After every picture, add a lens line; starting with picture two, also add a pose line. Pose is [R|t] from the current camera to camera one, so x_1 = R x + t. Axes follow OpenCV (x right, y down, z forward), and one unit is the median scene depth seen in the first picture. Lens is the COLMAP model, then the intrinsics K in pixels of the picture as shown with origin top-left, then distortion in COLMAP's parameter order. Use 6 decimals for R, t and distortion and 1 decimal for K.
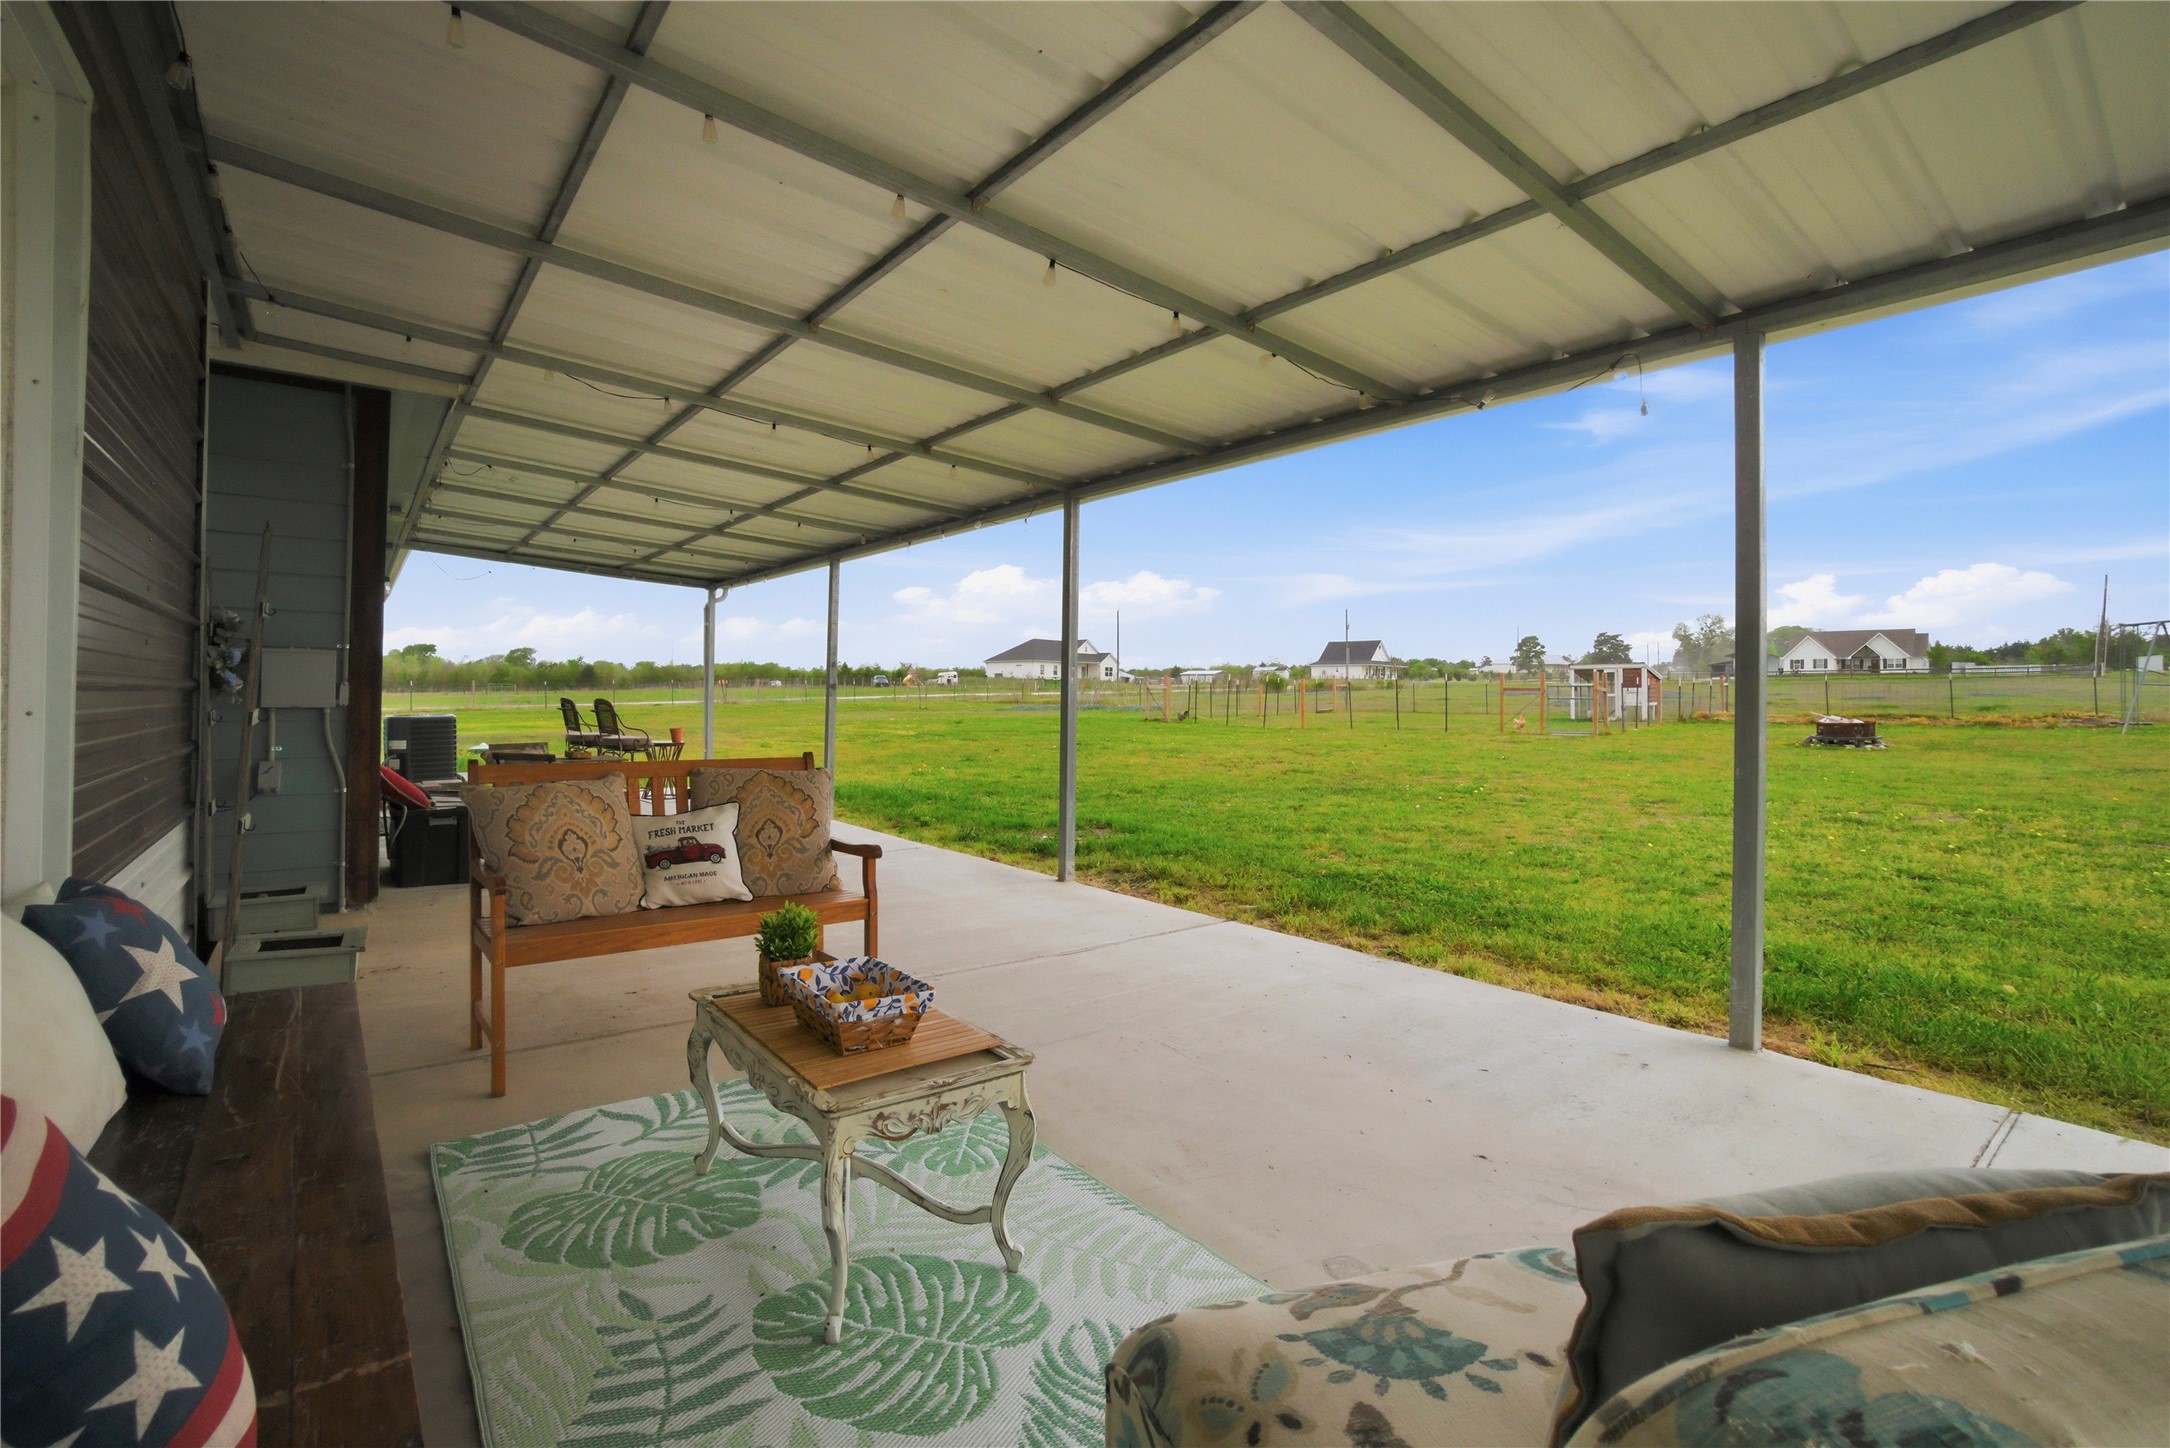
lens RADIAL K [[978.0, 0, 1084.2], [0, 978.0, 689.8], [0, 0, 1]] dist [-0.033578, 0.000970]
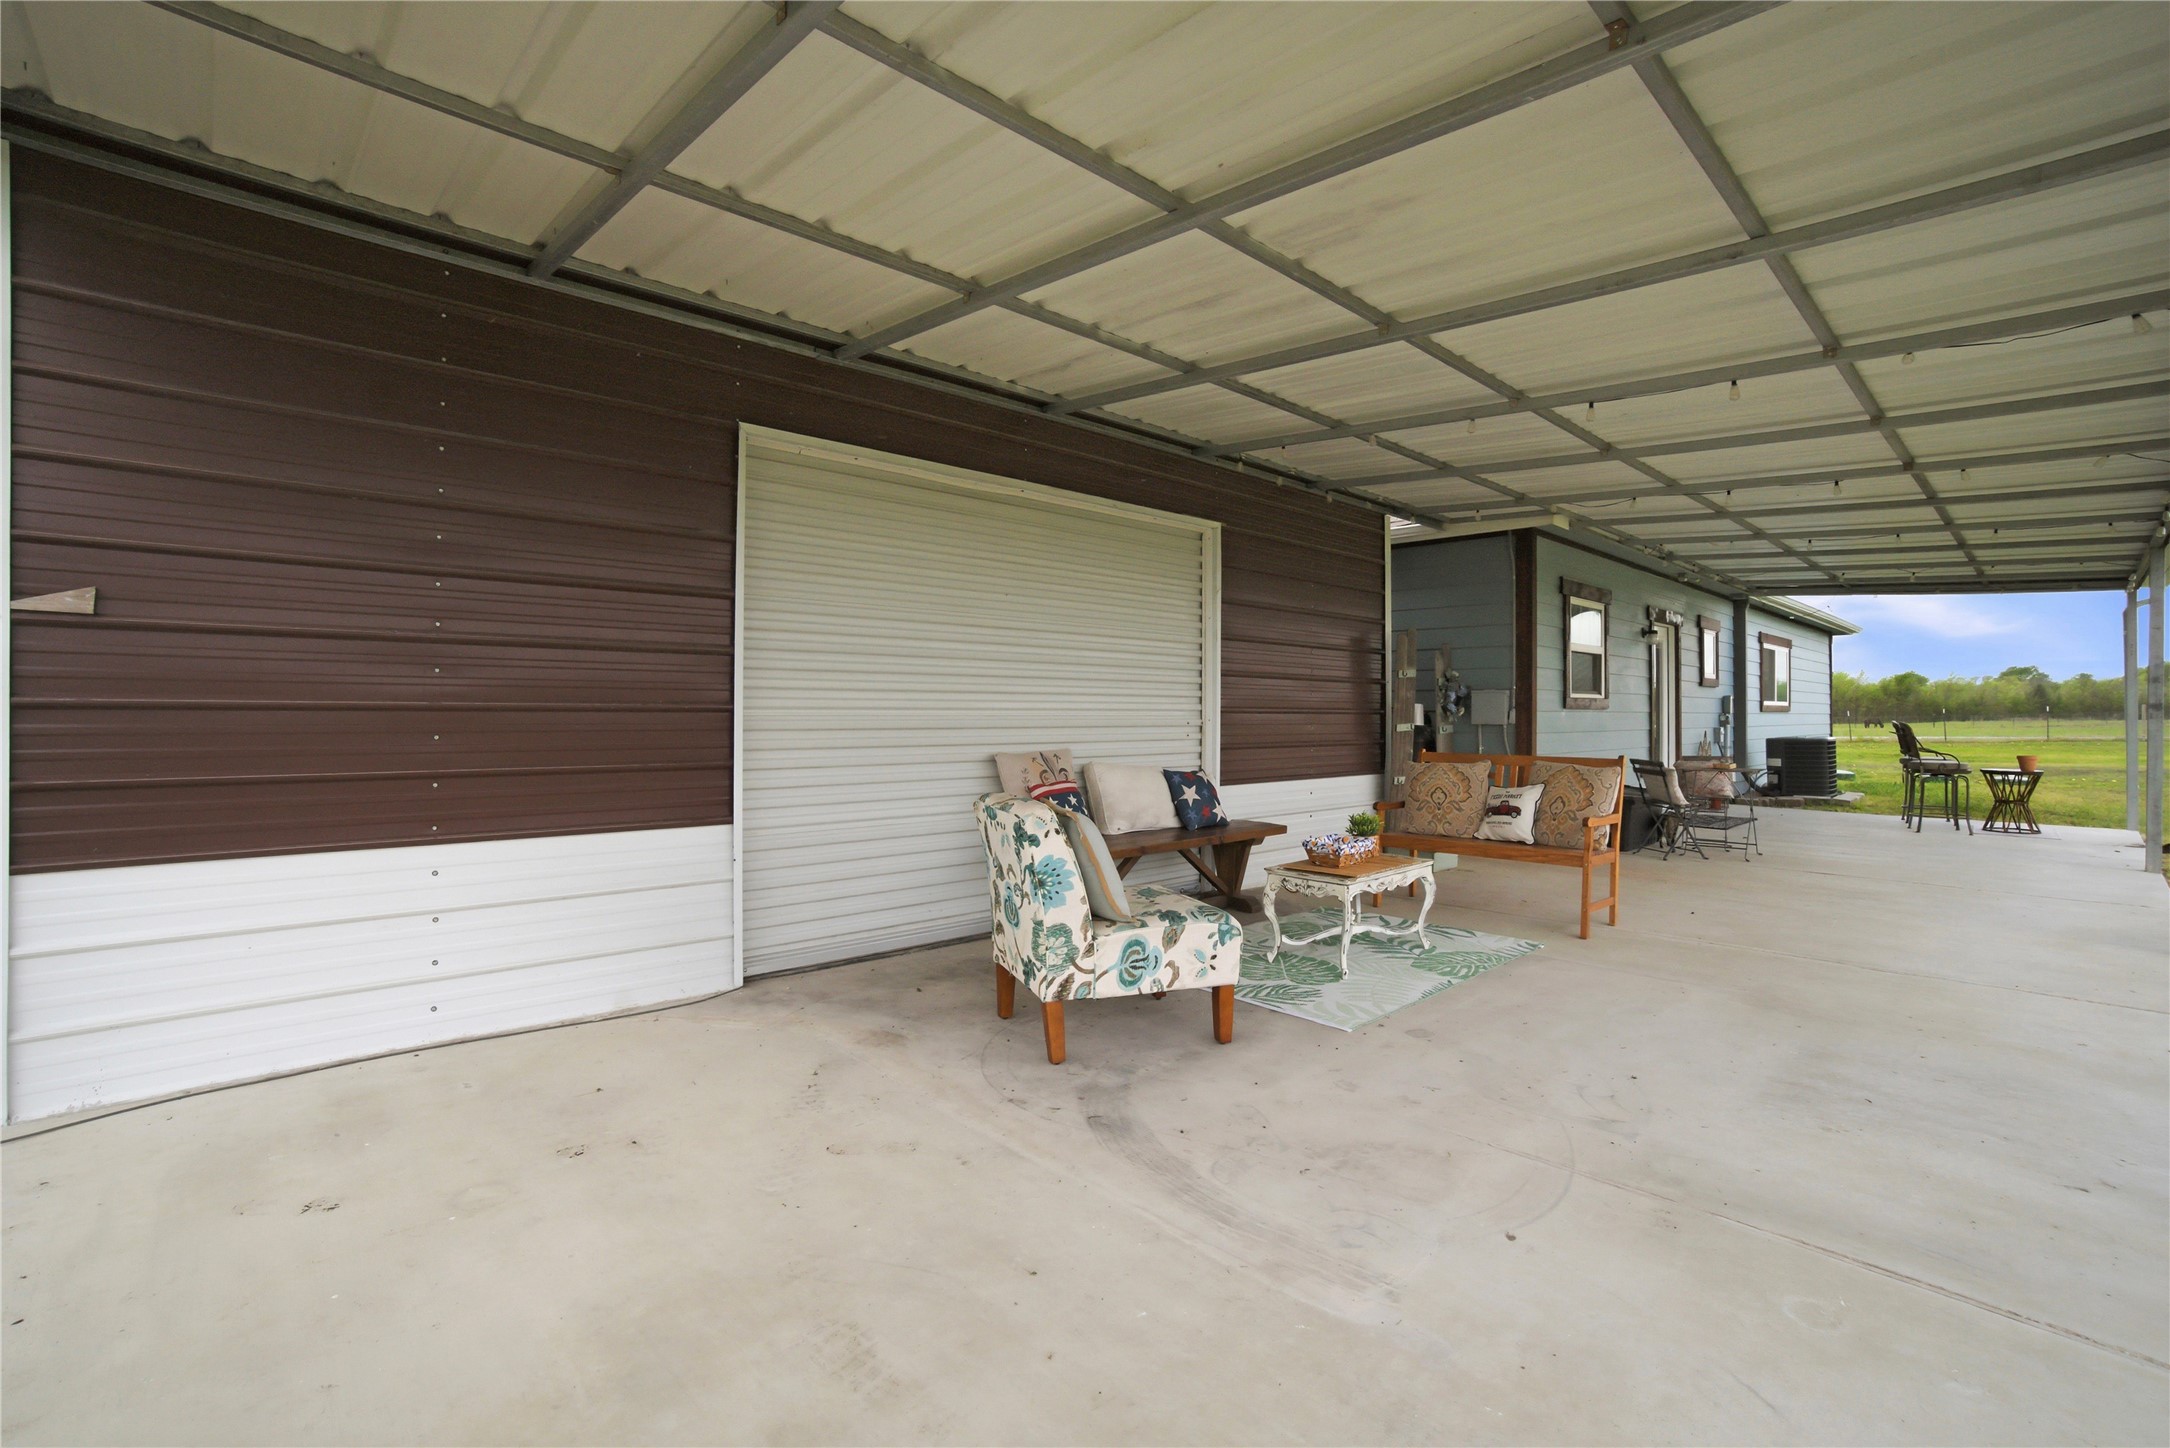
lens RADIAL K [[978.0, 0, 1083.0], [0, 978.0, 715.8], [0, 0, 1]] dist [-0.033578, 0.000970]
pose [[0.105614, -0.008197, -0.994373, 1.138049], [0.005027, 0.999958, -0.007709, 0.016900], [0.994394, -0.004185, 0.105651, 0.114613]]
